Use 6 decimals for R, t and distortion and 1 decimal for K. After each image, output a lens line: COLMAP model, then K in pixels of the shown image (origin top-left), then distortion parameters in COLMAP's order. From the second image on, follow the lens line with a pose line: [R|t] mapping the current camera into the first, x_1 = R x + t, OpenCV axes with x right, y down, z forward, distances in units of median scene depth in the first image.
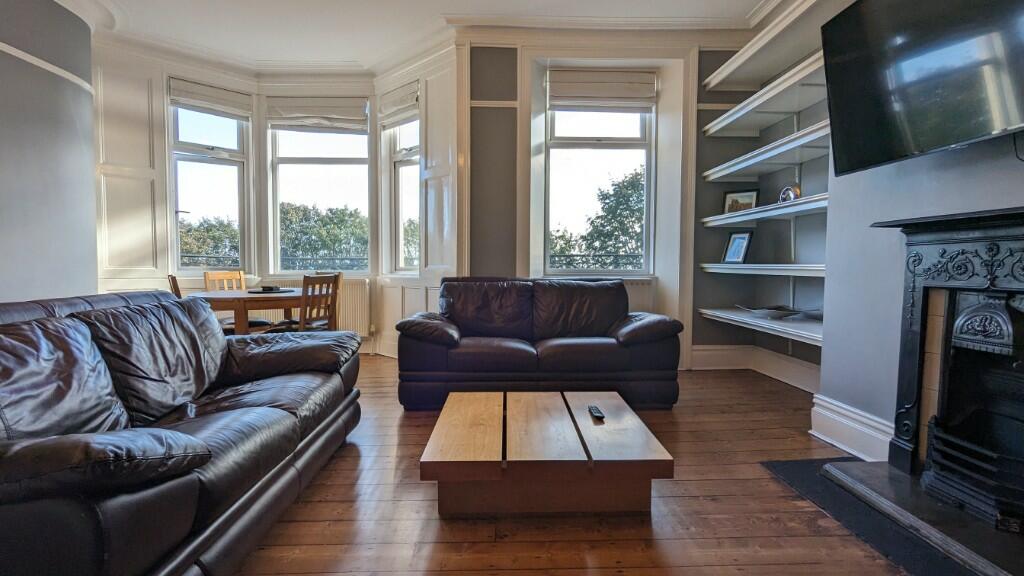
lens RADIAL K [[473.4, 0, 514.2], [0, 473.4, 280.9], [0, 0, 1]] dist [0.005447, 0.000336]
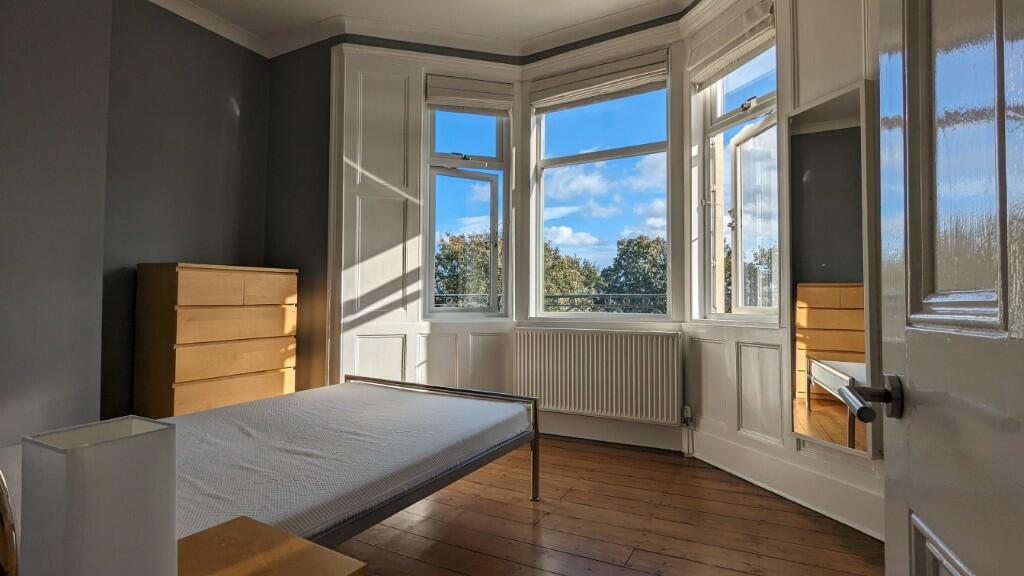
lens RADIAL K [[473.4, 0, 509.3], [0, 473.4, 290.7], [0, 0, 1]] dist [0.005447, 0.000336]
pose [[0.873891, -0.012950, -0.485950, -0.202382], [-0.020069, 0.997832, -0.062680, -0.008661], [0.485708, 0.064528, 0.871736, 0.369026]]
